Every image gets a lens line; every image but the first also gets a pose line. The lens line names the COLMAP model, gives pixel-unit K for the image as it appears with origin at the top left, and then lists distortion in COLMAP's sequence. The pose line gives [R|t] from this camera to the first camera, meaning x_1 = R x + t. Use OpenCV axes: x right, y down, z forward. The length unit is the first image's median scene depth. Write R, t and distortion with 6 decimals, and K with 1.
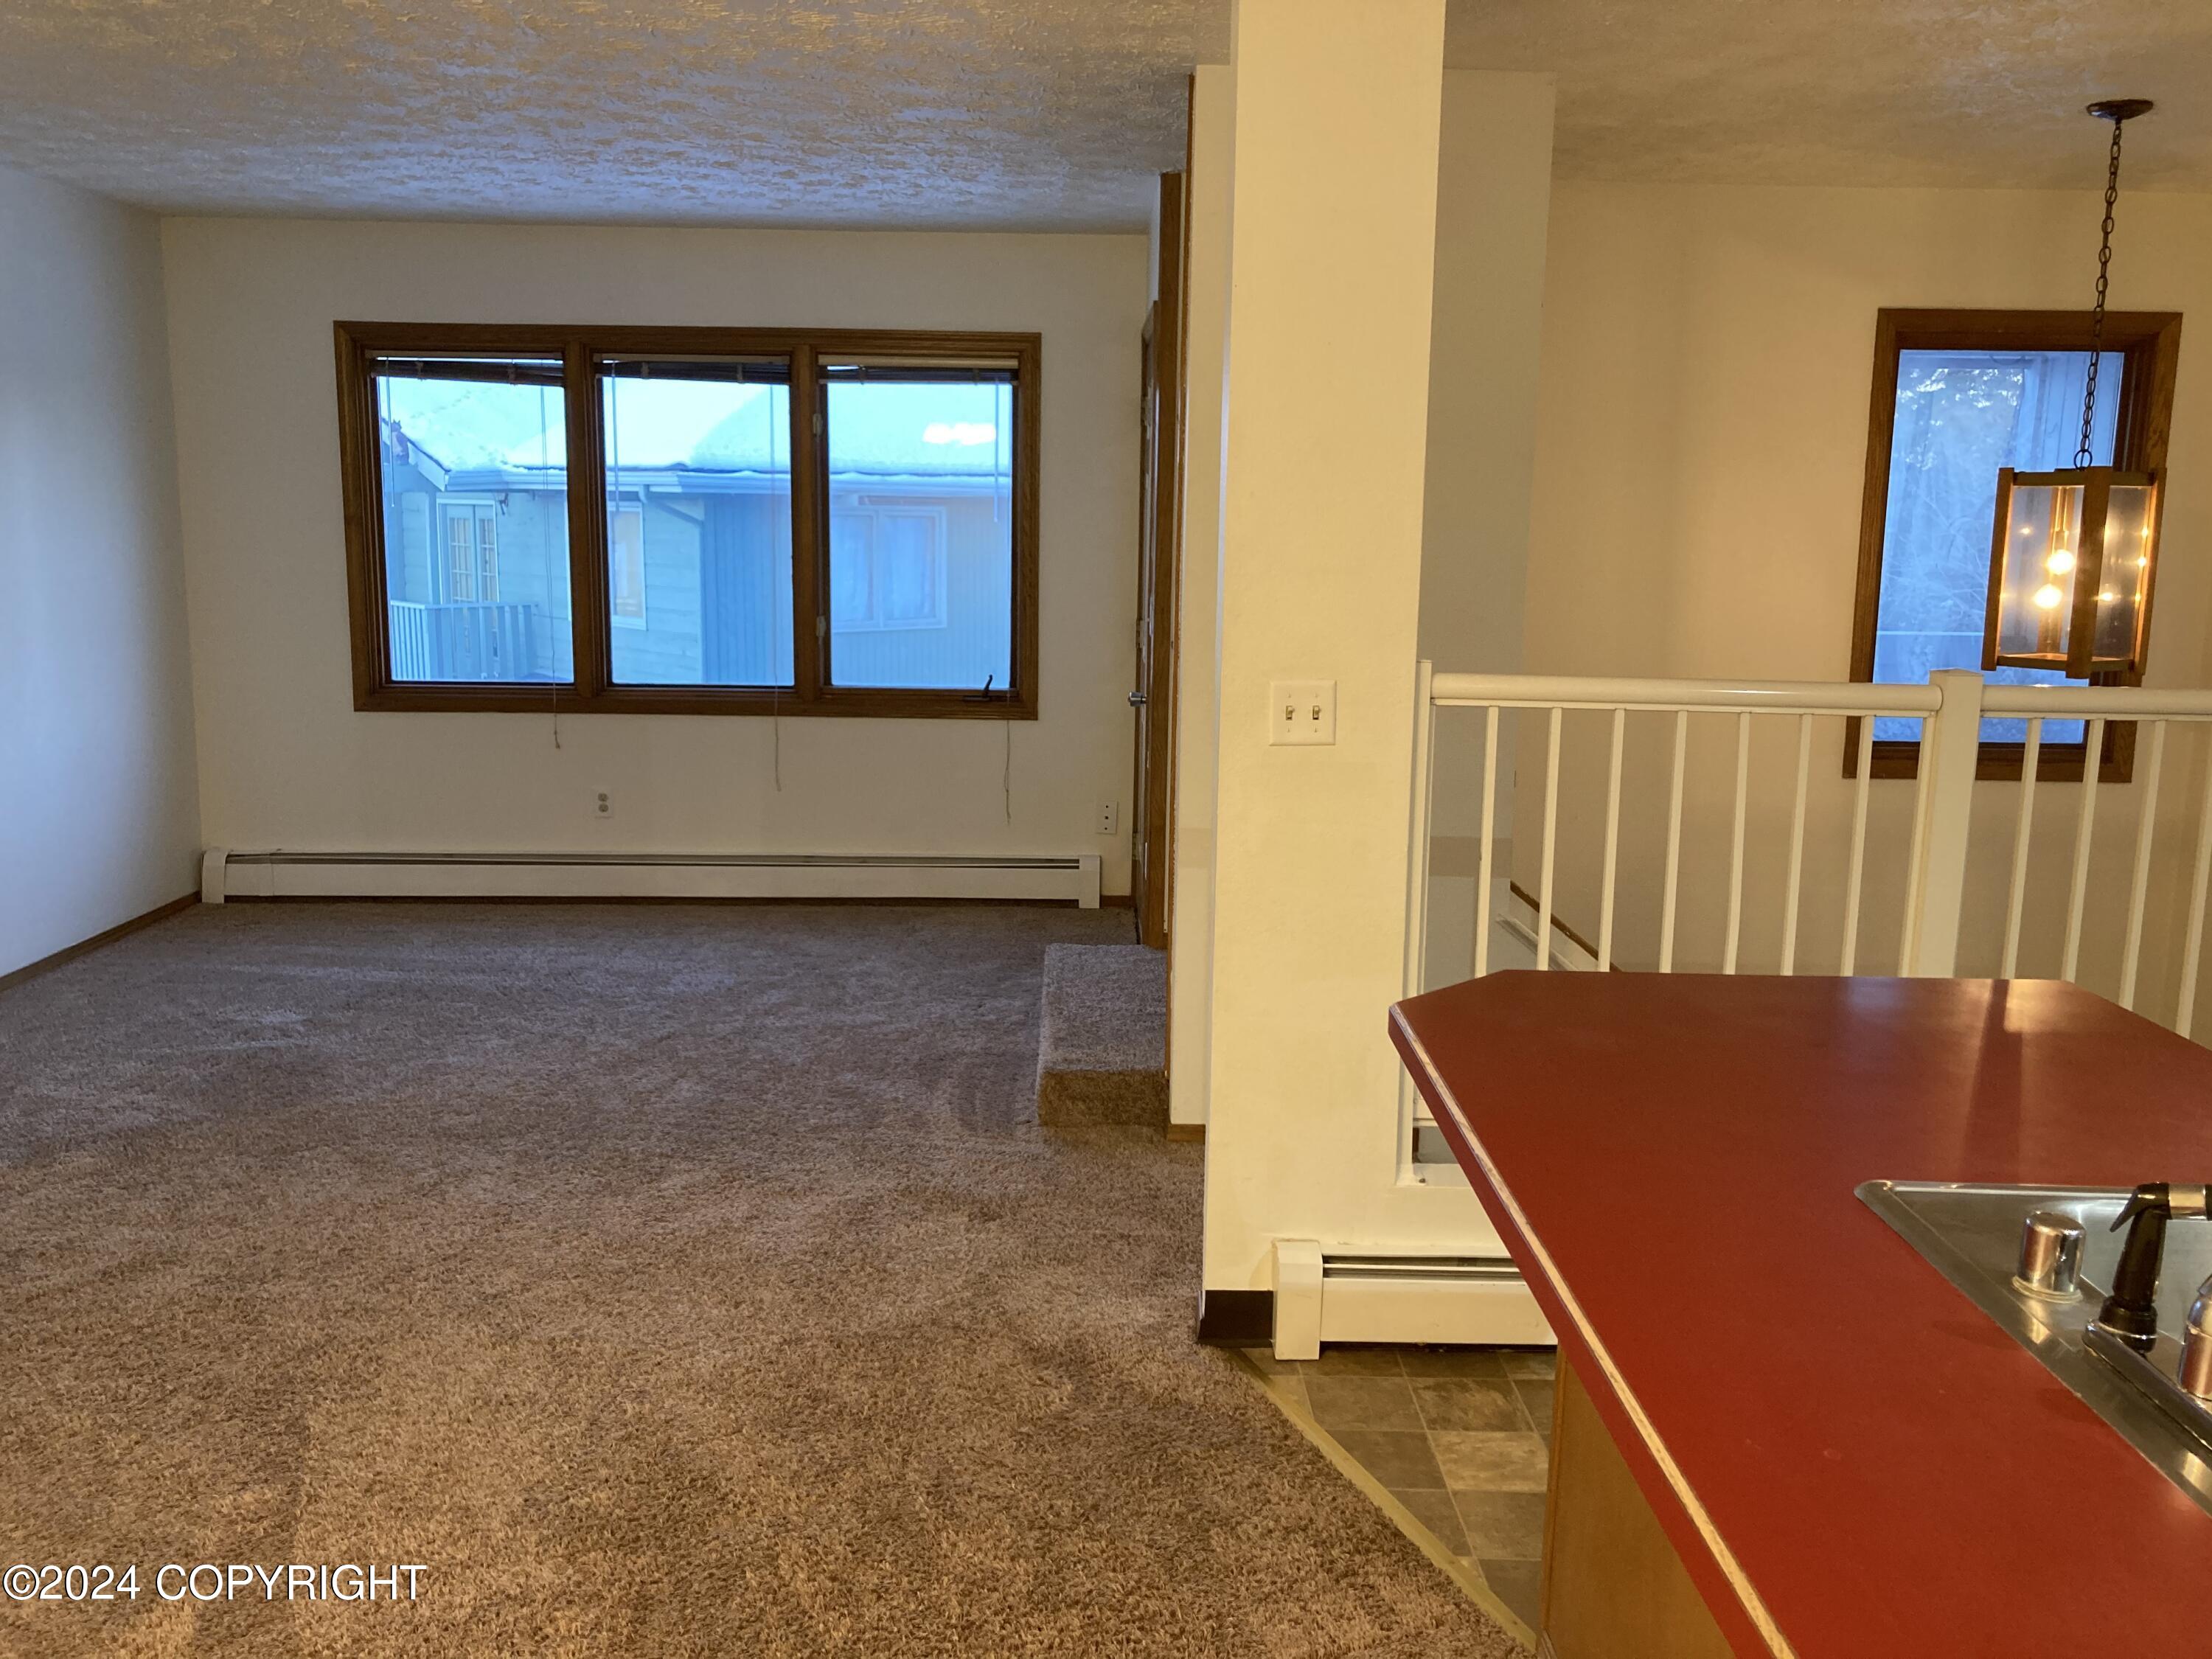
lens RADIAL K [[1809.5, 0, 1117.6], [0, 1809.5, 792.3], [0, 0, 1]] dist [0.091129, -0.120999]
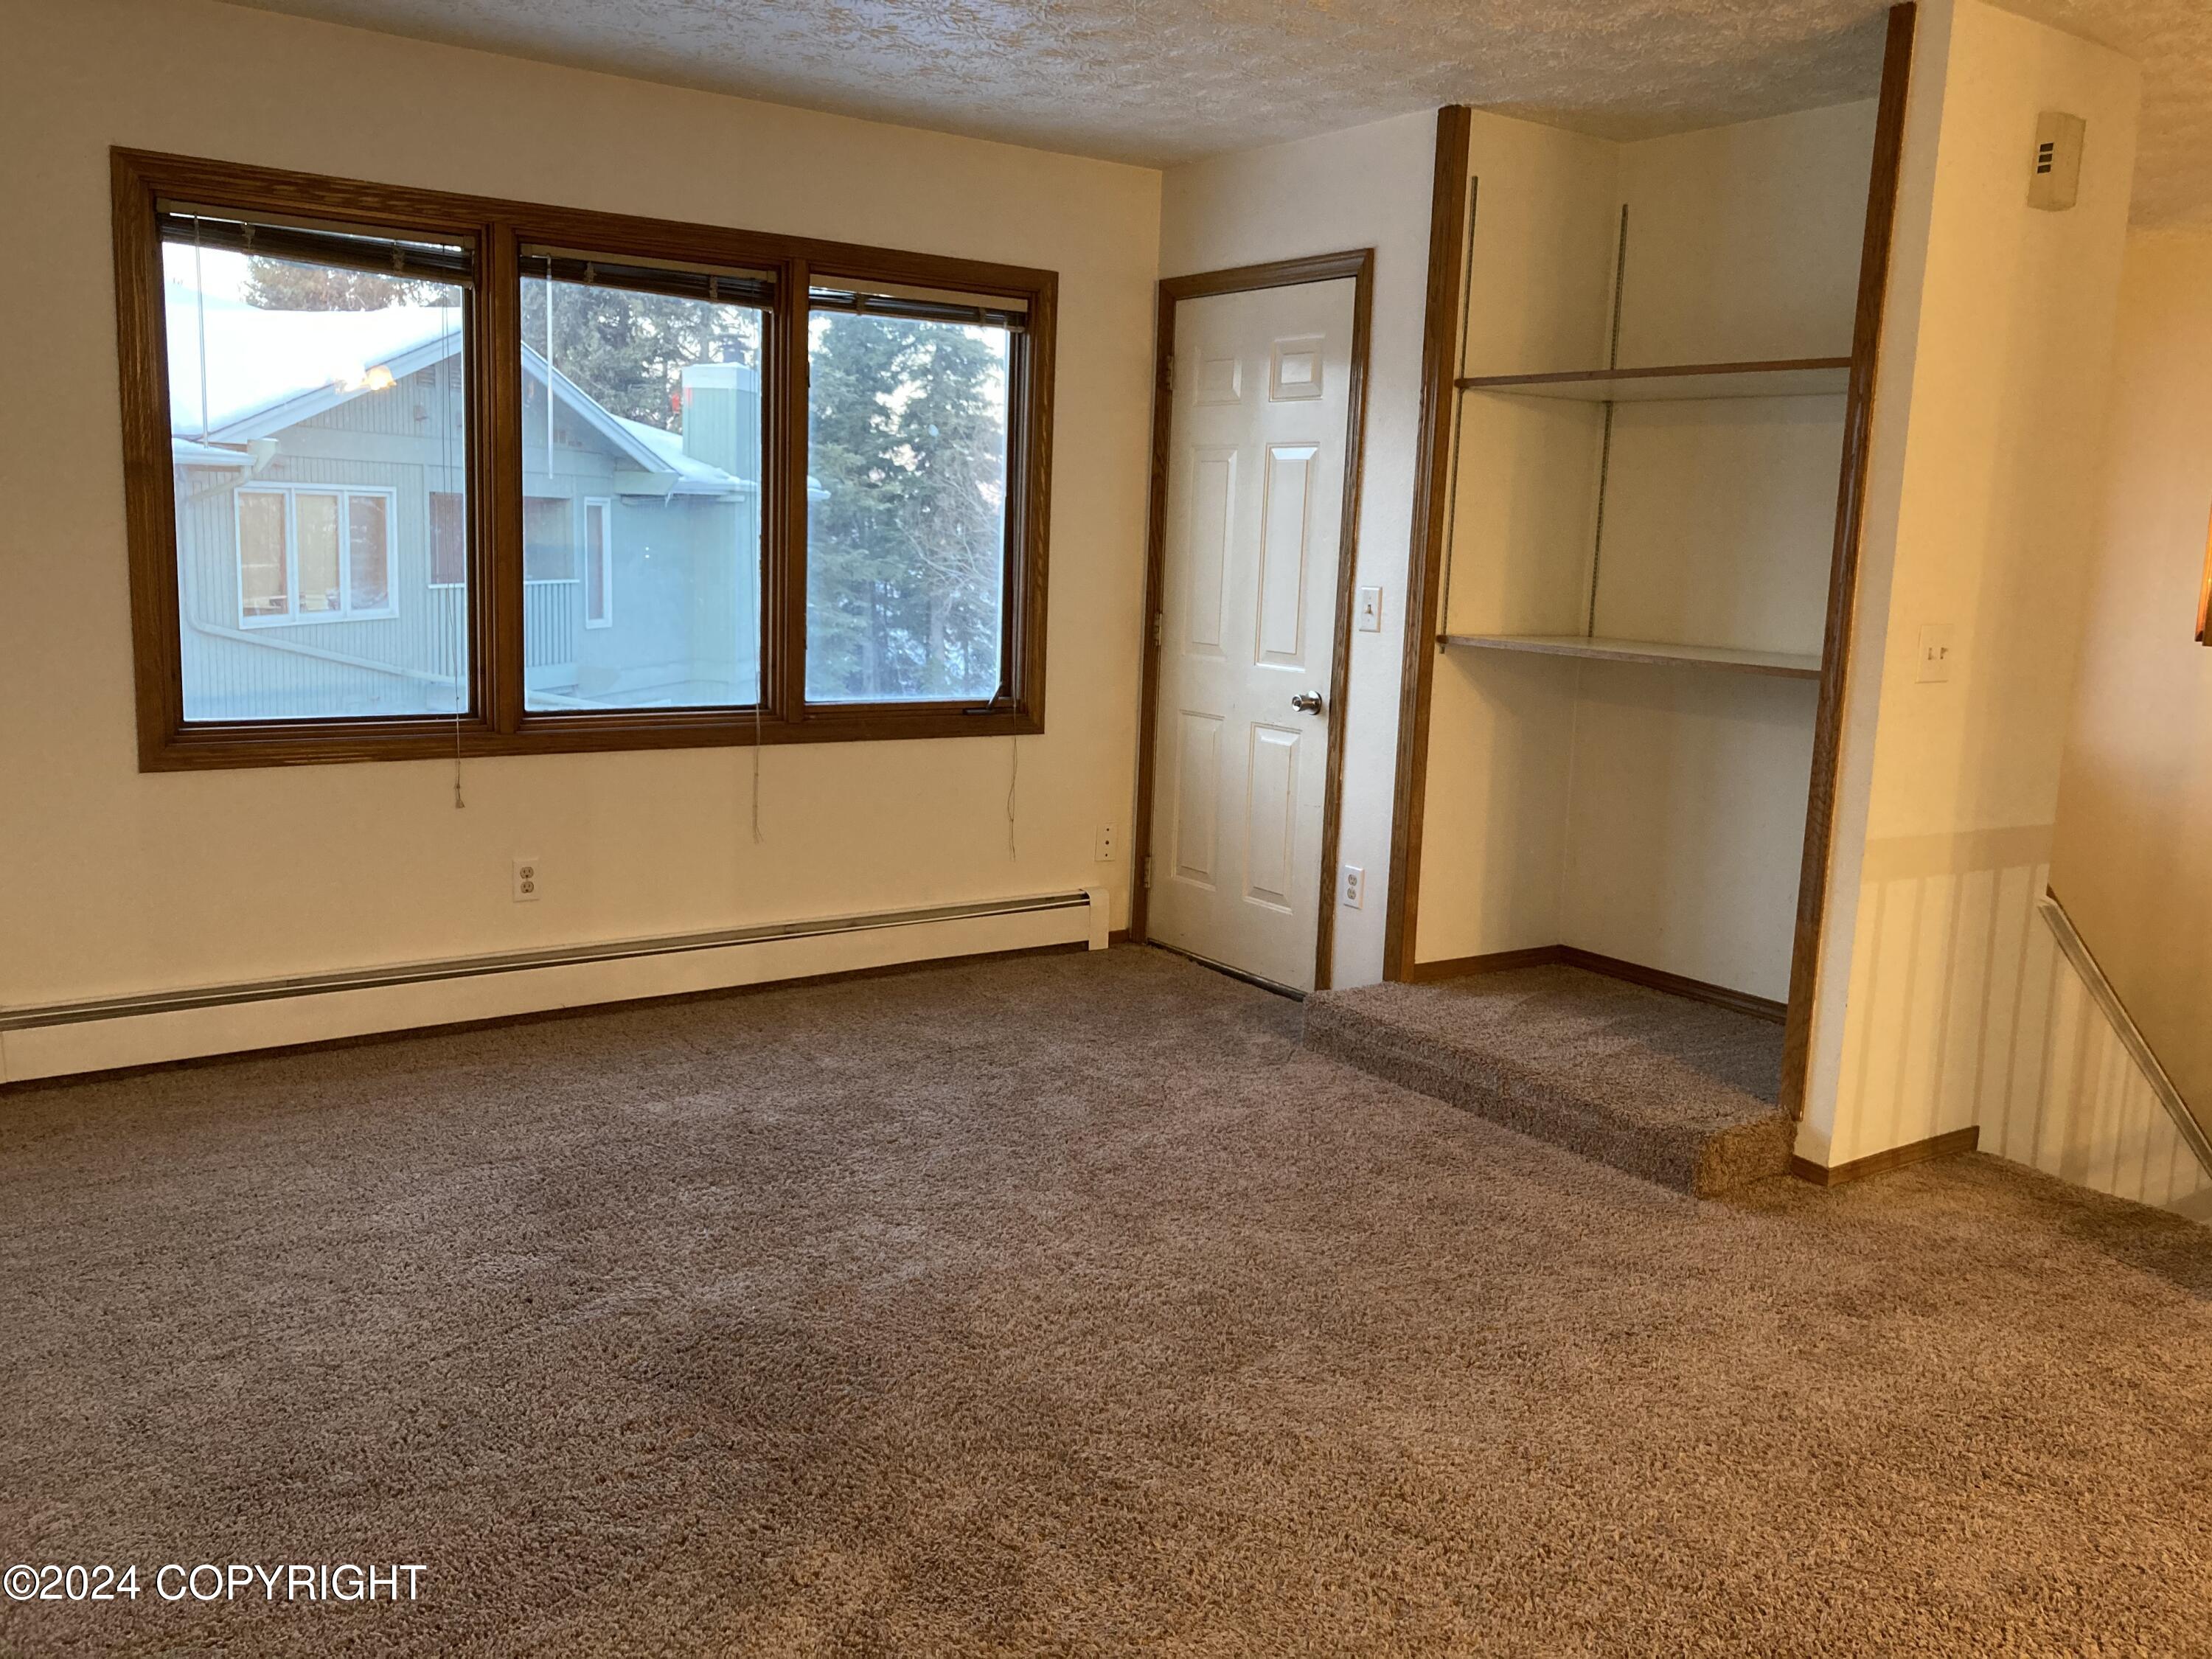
lens RADIAL K [[1809.5, 0, 1117.6], [0, 1809.5, 792.3], [0, 0, 1]] dist [0.091129, -0.120999]
pose [[0.825947, -0.066426, 0.559821, -0.493413], [0.062601, 0.997699, 0.026022, -0.032833], [-0.560262, 0.013552, 0.828205, 0.286138]]
